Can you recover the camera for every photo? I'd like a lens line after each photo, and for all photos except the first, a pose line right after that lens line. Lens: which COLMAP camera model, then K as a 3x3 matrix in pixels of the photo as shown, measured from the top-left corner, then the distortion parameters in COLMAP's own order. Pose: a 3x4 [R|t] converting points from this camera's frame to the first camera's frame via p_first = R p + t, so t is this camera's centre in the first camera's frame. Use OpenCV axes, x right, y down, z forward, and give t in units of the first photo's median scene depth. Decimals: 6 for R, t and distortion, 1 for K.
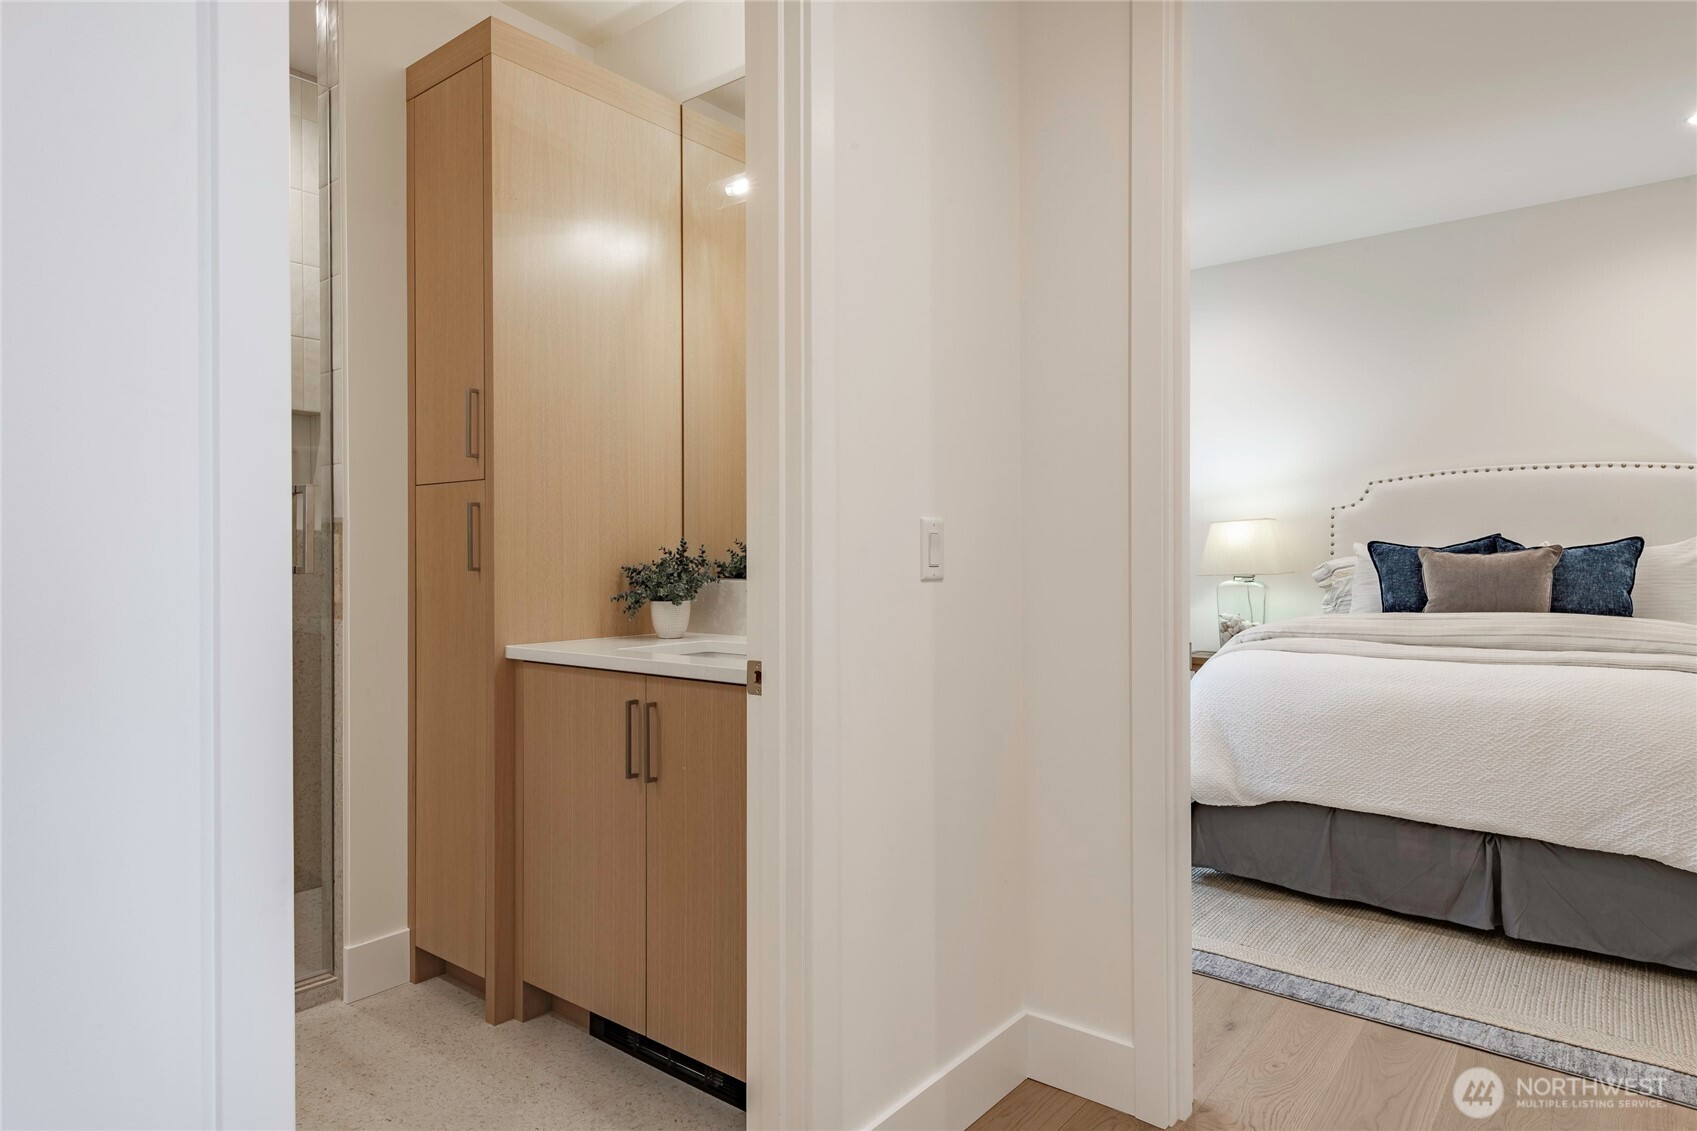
lens RADIAL K [[986.2, 0, 852.0], [0, 986.2, 562.9], [0, 0, 1]] dist [0.022533, -0.000983]
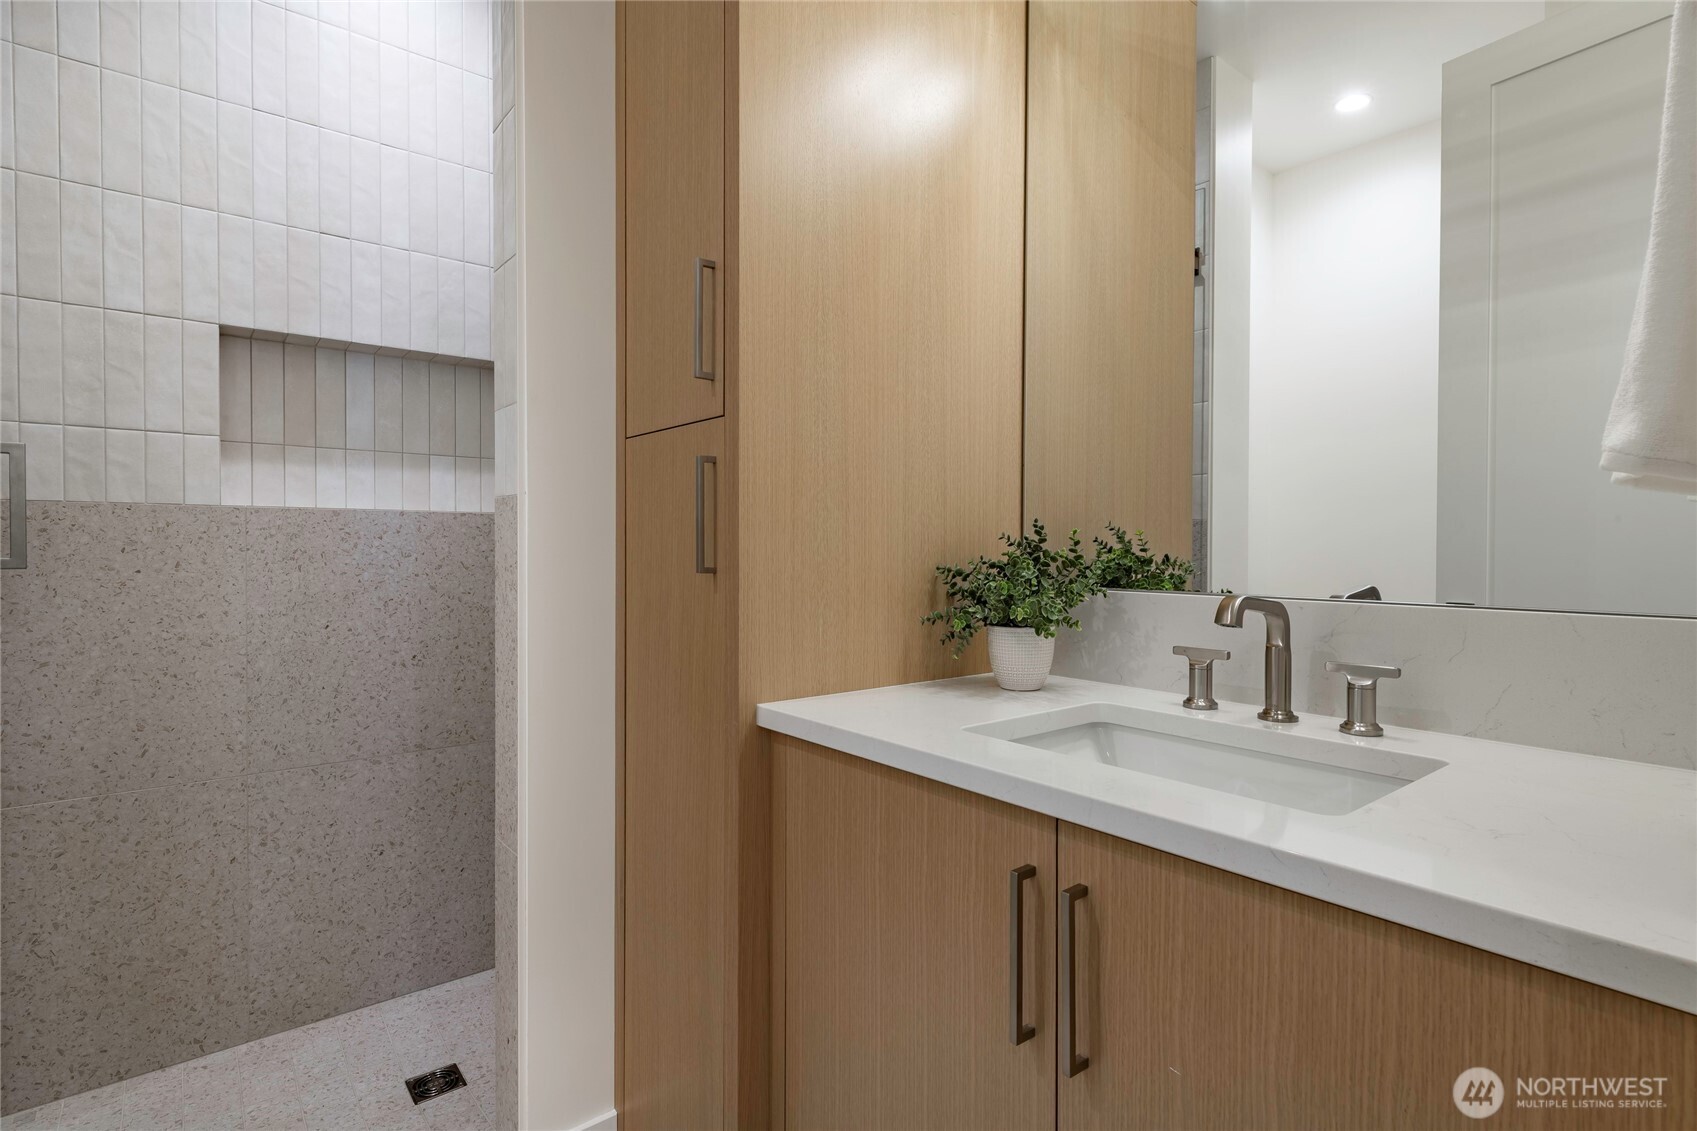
lens RADIAL K [[848.7, 0, 848.5], [0, 848.7, 565.5], [0, 0, 1]] dist [0.017285, -0.000468]
pose [[0.975978, 0.009586, -0.217658, -0.190833], [-0.006596, 0.999874, 0.014460, -0.004441], [0.217769, -0.012677, 0.975918, 0.528873]]
